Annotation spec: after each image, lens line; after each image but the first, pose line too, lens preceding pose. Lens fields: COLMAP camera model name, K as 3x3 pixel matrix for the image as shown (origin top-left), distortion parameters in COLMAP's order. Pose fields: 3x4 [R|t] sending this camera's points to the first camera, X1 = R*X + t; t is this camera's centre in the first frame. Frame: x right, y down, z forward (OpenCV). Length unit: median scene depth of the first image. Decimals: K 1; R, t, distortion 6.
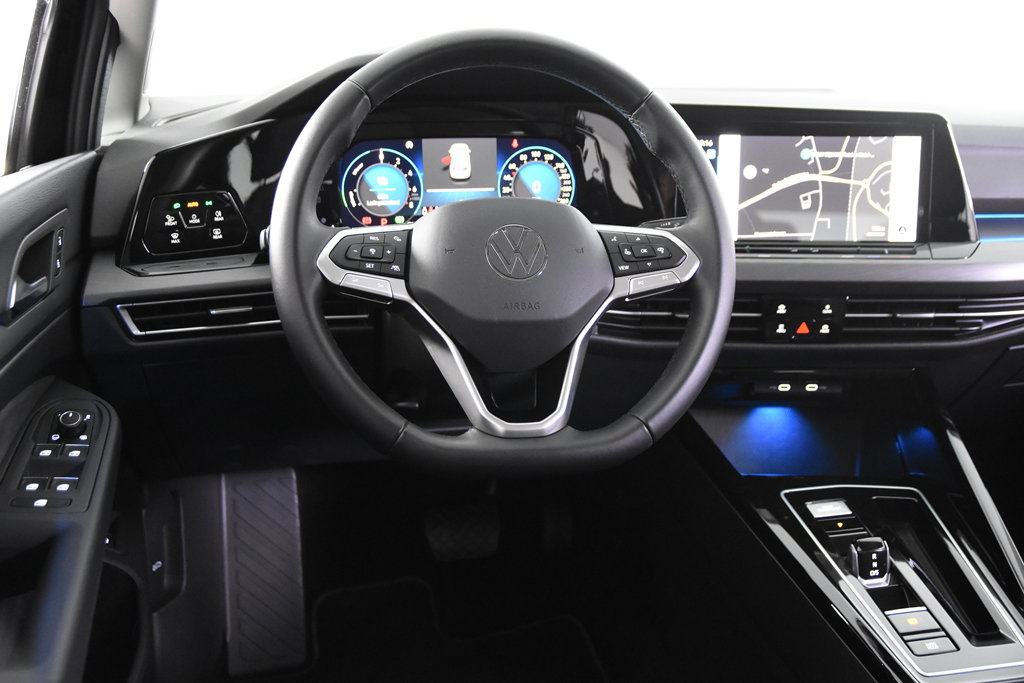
lens RADIAL K [[1140.8, 0, 512.1], [0, 1140.8, 342.1], [0, 0, 1]] dist [-0.028462, 0.000000]
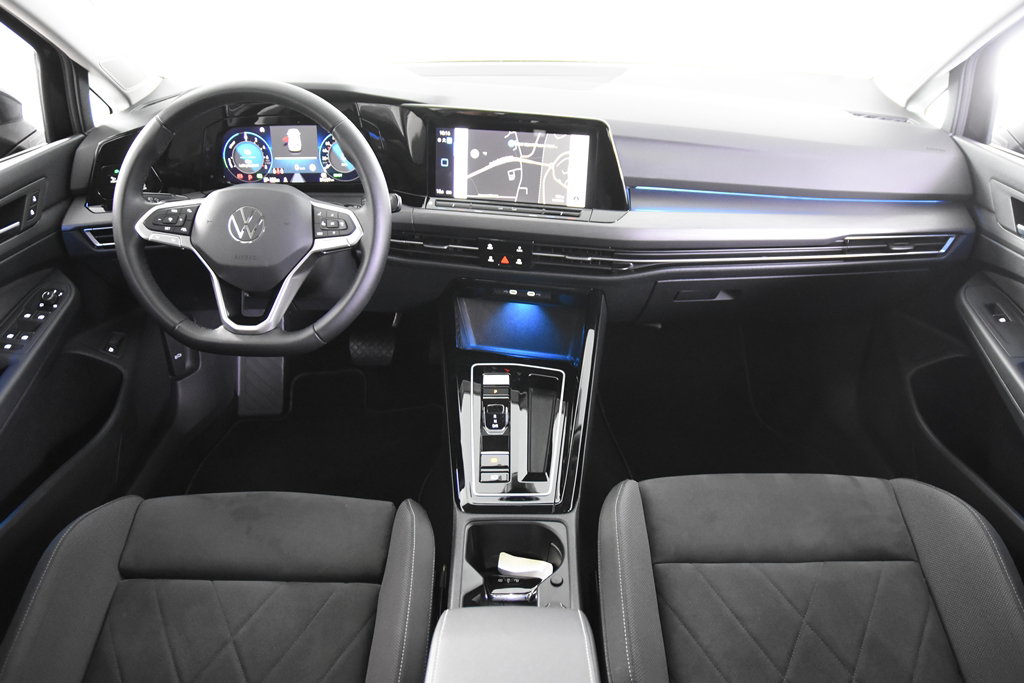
lens RADIAL K [[804.8, 0, 512.6], [0, 804.8, 342.5], [0, 0, 1]] dist [-0.101292, 0.024838]
pose [[0.970233, 0.106648, -0.217424, 0.515141], [-0.051589, 0.968223, 0.244710, -0.170123], [0.236613, -0.226209, 0.944904, -0.037592]]
